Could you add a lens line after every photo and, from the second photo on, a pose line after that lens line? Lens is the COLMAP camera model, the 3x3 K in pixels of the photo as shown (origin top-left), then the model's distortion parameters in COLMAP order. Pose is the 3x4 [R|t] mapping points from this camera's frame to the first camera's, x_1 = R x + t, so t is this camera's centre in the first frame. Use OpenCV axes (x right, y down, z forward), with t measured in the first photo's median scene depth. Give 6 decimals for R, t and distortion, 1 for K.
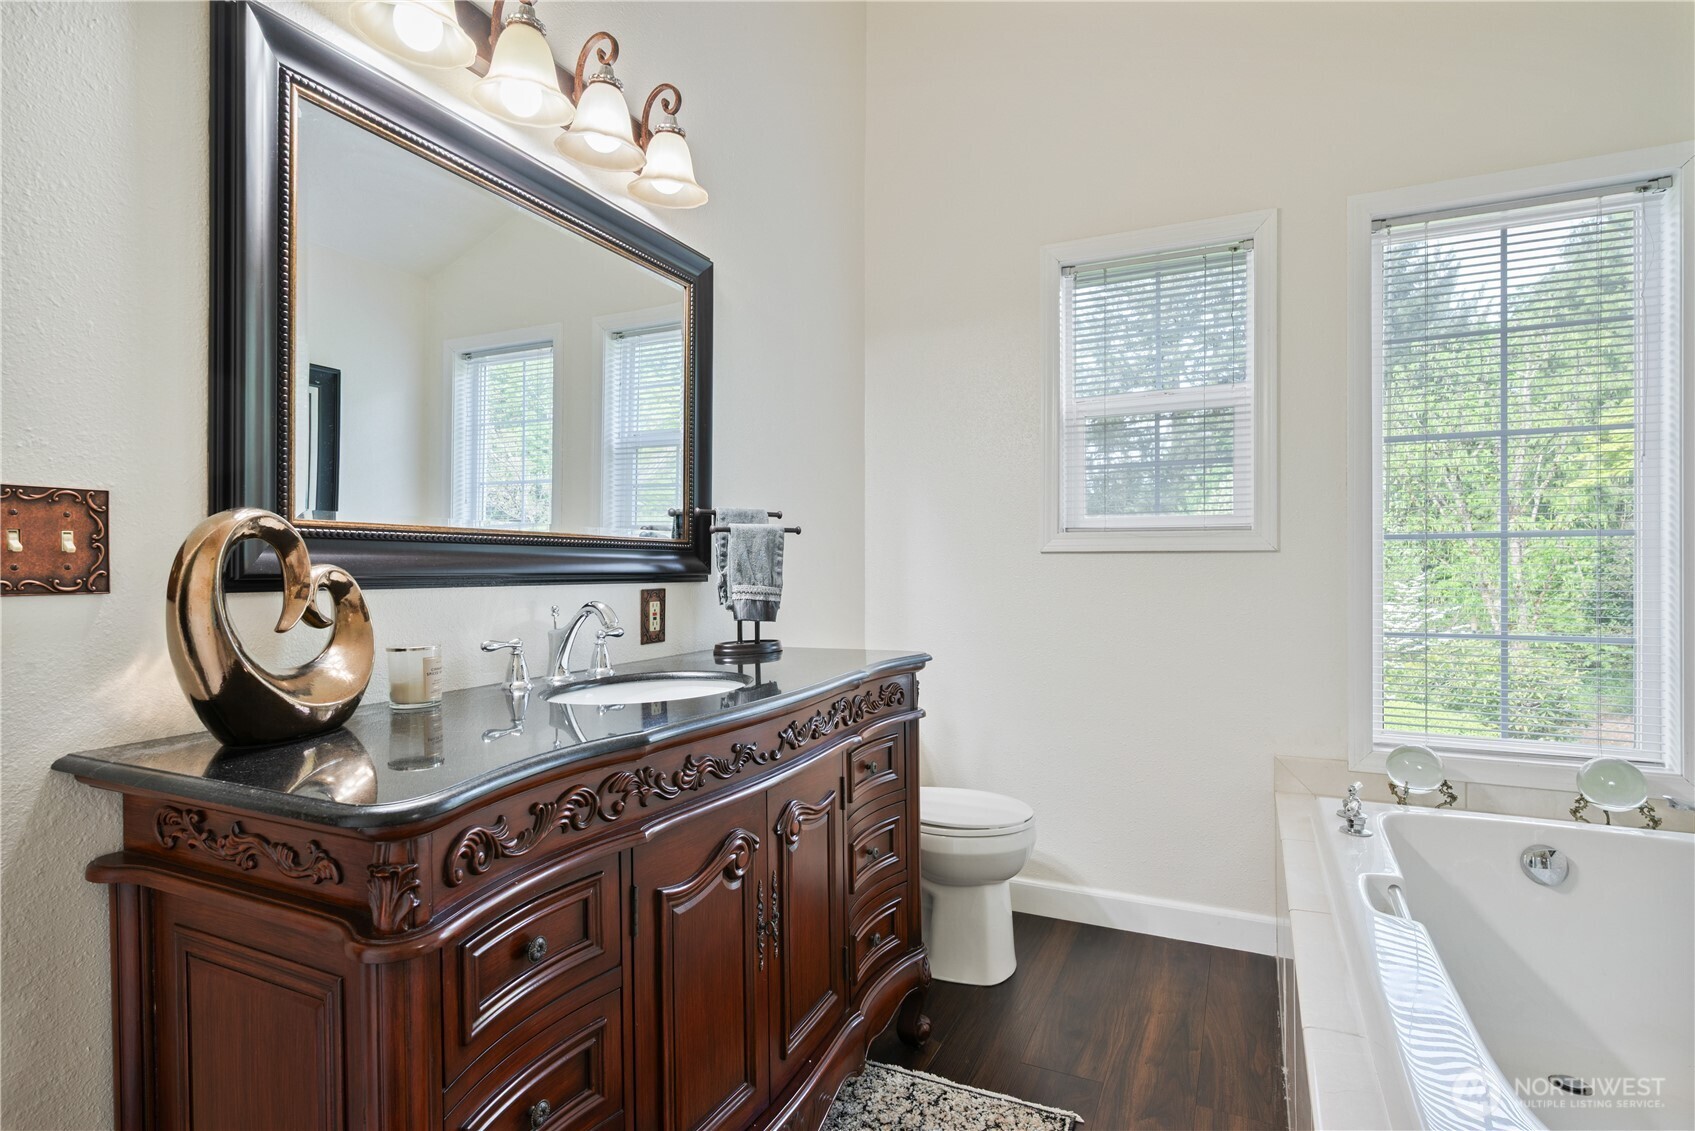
lens RADIAL K [[869.4, 0, 840.9], [0, 869.4, 561.0], [0, 0, 1]] dist [-0.000556, -0.000012]
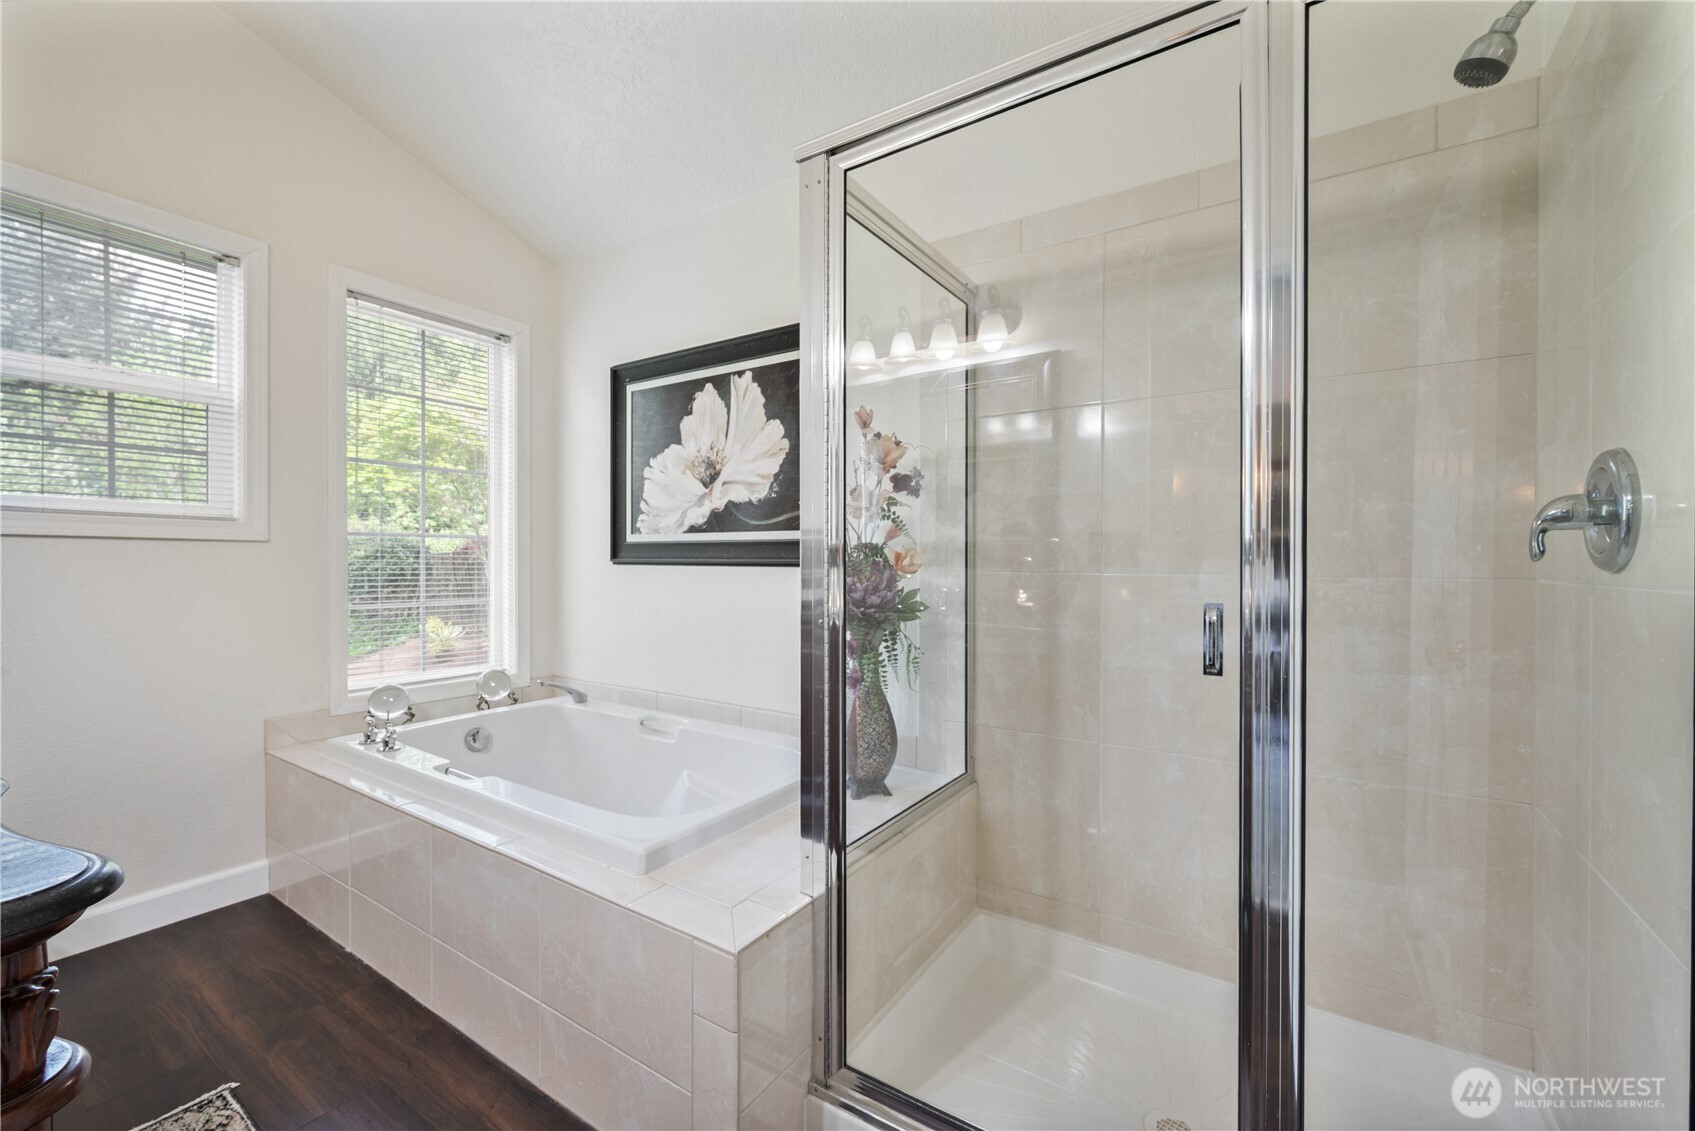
lens RADIAL K [[679.8, 0, 846.3], [0, 679.8, 565.5], [0, 0, 1]] dist [-0.004530, -0.000203]
pose [[0.133104, -0.003957, 0.991094, -0.324318], [-0.014409, 0.999879, 0.005927, 0.004104], [-0.990997, -0.015070, 0.133031, 0.132965]]
